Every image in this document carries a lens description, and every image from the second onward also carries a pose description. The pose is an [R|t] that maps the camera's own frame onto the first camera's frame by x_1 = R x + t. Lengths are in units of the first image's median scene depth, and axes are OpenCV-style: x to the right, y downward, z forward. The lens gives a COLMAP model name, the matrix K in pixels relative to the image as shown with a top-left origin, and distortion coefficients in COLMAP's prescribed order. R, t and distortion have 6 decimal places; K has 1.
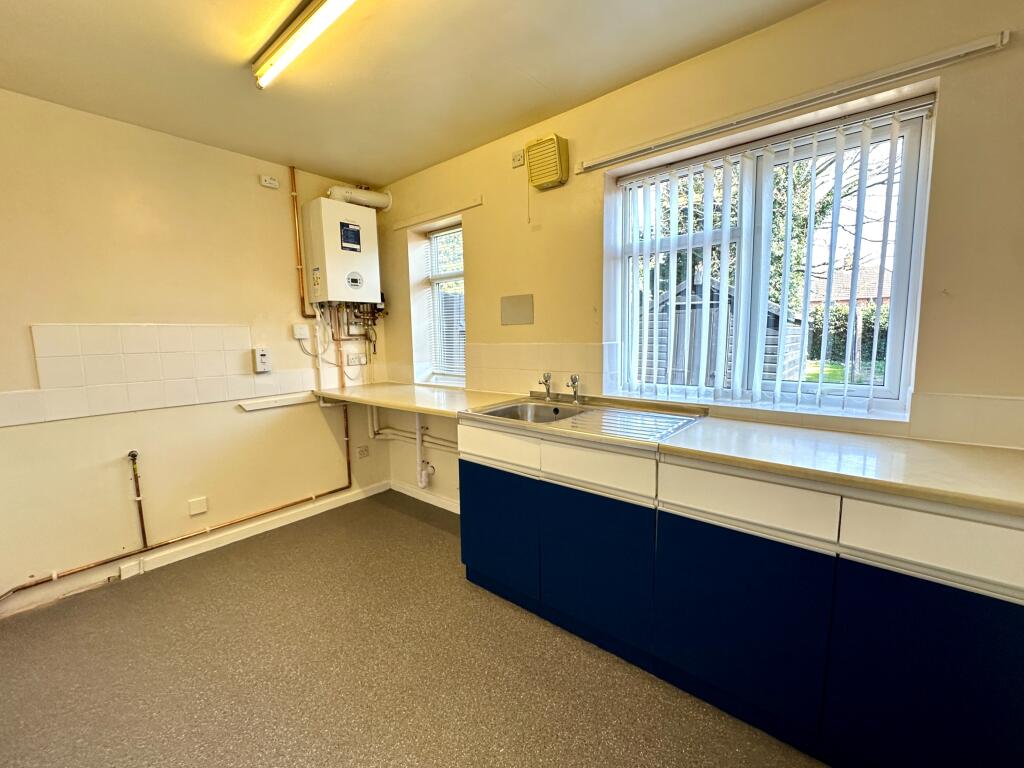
lens RADIAL K [[411.6, 0, 515.7], [0, 411.6, 378.4], [0, 0, 1]] dist [-0.001198, -0.000139]
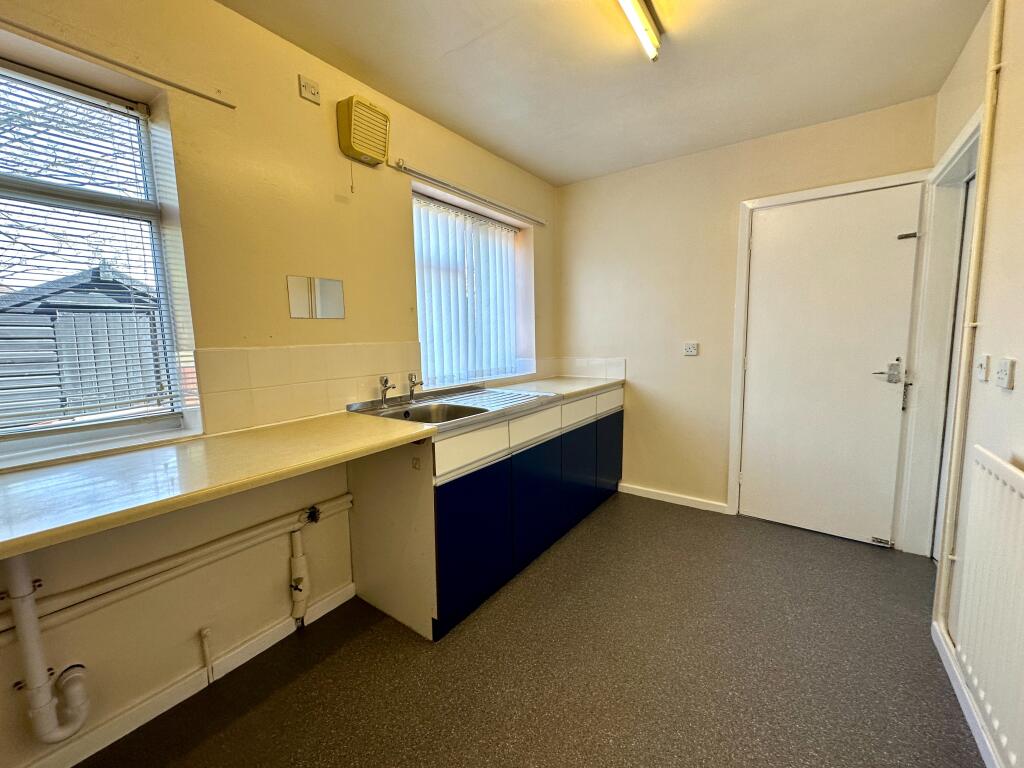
lens RADIAL K [[404.0, 0, 506.0], [0, 404.0, 388.2], [0, 0, 1]] dist [-0.000146, -0.000061]
pose [[-0.051119, -0.094193, 0.994241, -0.943083], [0.141304, 0.984845, 0.100568, -0.046870], [-0.988646, 0.145631, -0.037034, 0.939386]]
